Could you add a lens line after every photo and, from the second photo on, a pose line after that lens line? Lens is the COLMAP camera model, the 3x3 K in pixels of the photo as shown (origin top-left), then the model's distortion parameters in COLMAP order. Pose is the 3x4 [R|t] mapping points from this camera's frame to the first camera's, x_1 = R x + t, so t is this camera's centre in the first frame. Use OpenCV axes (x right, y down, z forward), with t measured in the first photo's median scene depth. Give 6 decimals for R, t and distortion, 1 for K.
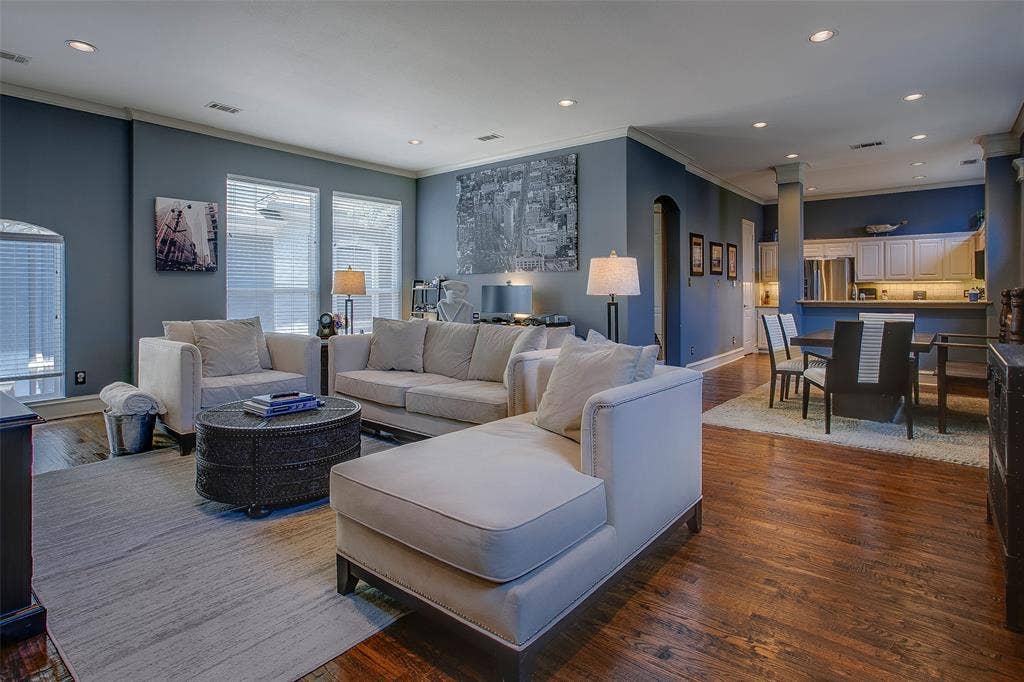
lens RADIAL K [[524.1, 0, 503.2], [0, 524.1, 289.2], [0, 0, 1]] dist [-0.015876, 0.002031]
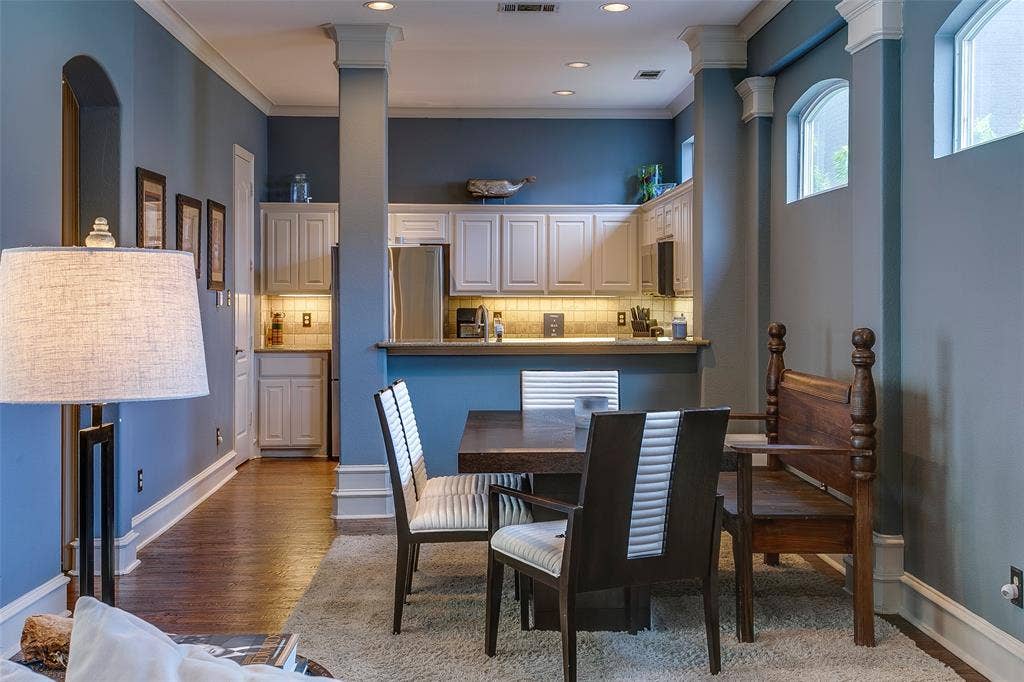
lens RADIAL K [[1162.9, 0, 535.4], [0, 1162.9, 299.5], [0, 0, 1]] dist [0.033235, 0.000000]
pose [[0.727568, -0.000104, 0.686036, -0.009590], [-0.002765, 0.999991, 0.003084, -0.019224], [-0.686030, -0.004141, 0.727561, 0.226239]]
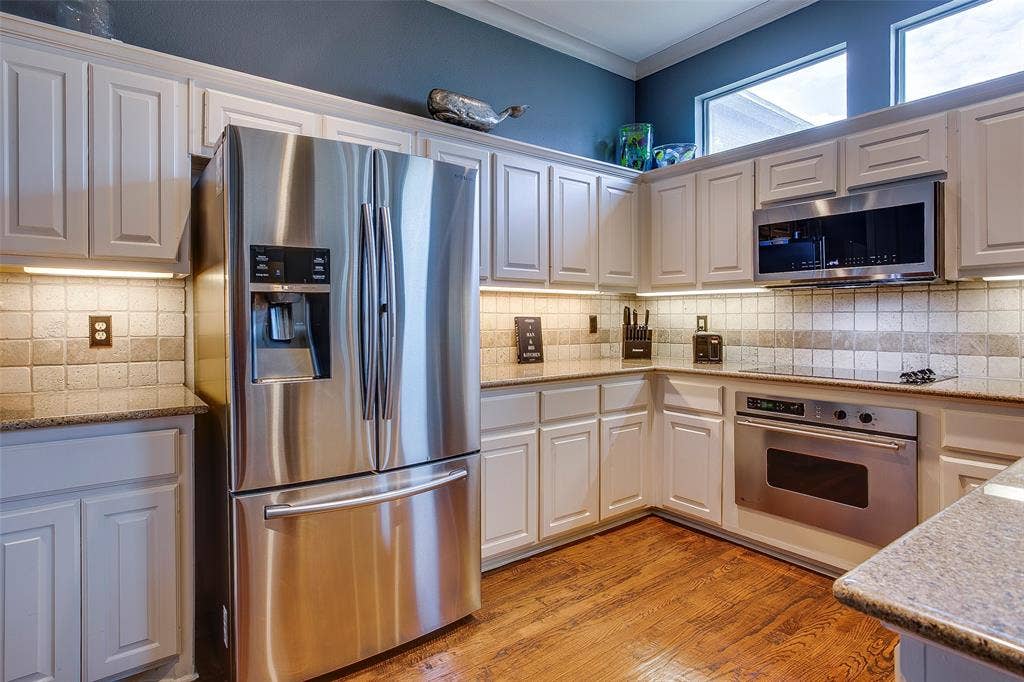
lens RADIAL K [[537.5, 0, 470.4], [0, 537.5, 322.5], [0, 0, 1]] dist [-0.025298, 0.015963]
pose [[0.259411, -0.003598, 0.965760, 0.585708], [0.001052, 0.999994, 0.003444, 0.007525], [-0.965766, 0.000122, 0.259414, 1.269744]]
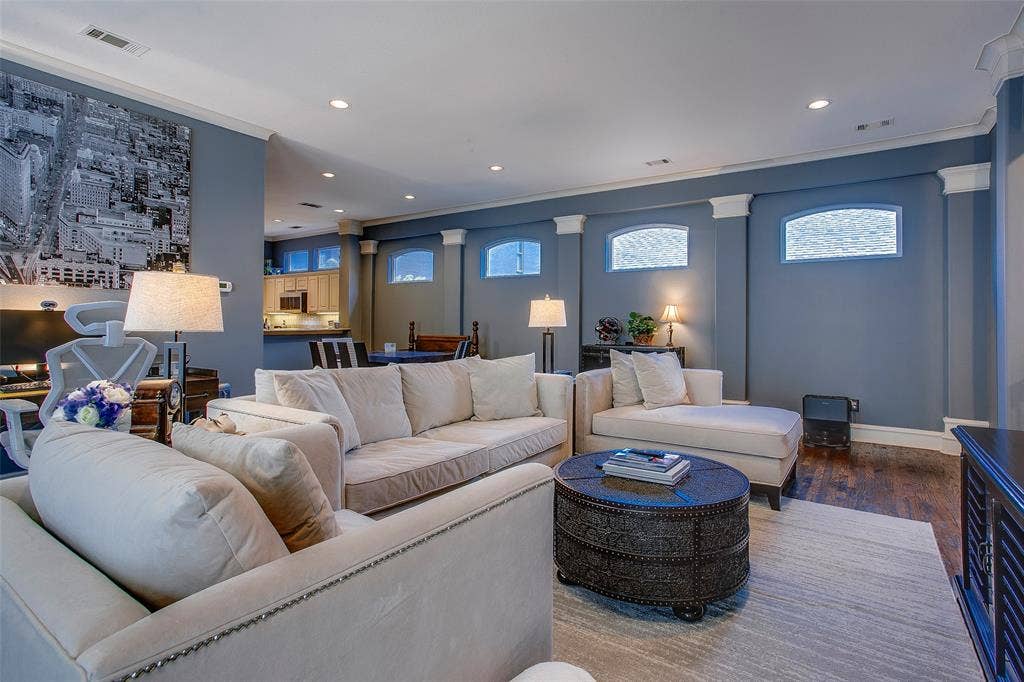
lens RADIAL K [[509.9, 0, 510.6], [0, 509.9, 313.8], [0, 0, 1]] dist [0.002747, 0.001613]
pose [[-0.081826, 0.014075, 0.996547, -0.554151], [-0.010088, 0.999837, -0.014950, -0.001375], [-0.996596, -0.011276, -0.081671, 0.590382]]
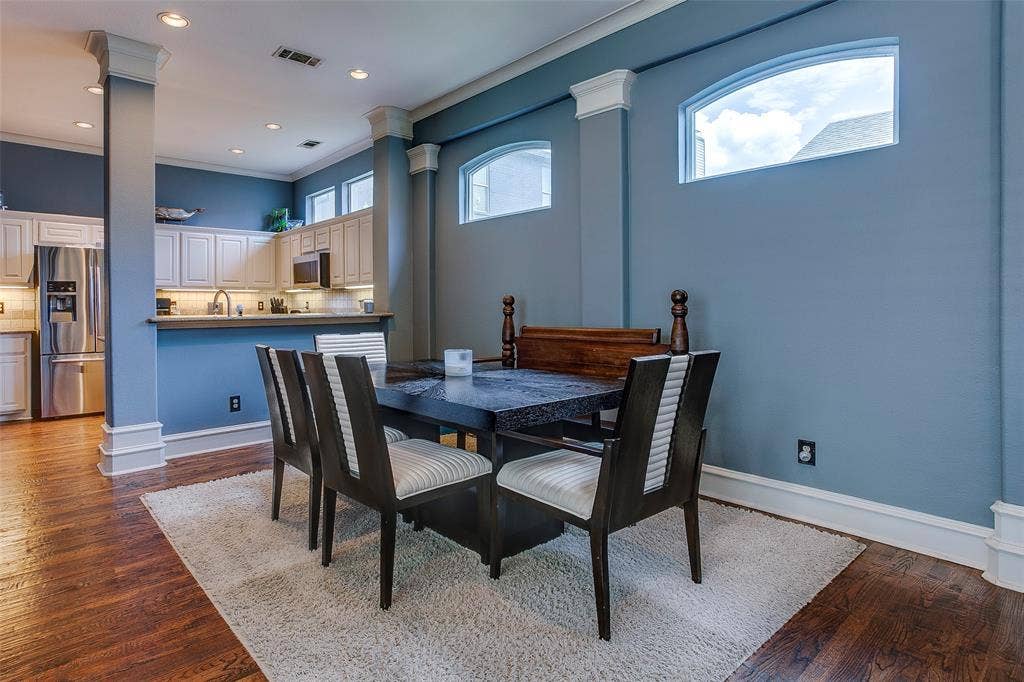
lens RADIAL K [[537.5, 0, 463.7], [0, 537.5, 309.4], [0, 0, 1]] dist [-0.025298, 0.015963]
pose [[0.171522, -0.008846, 0.985141, 0.113440], [0.002006, 0.999961, 0.008630, 0.010275], [-0.985178, 0.000496, 0.171533, 0.675213]]
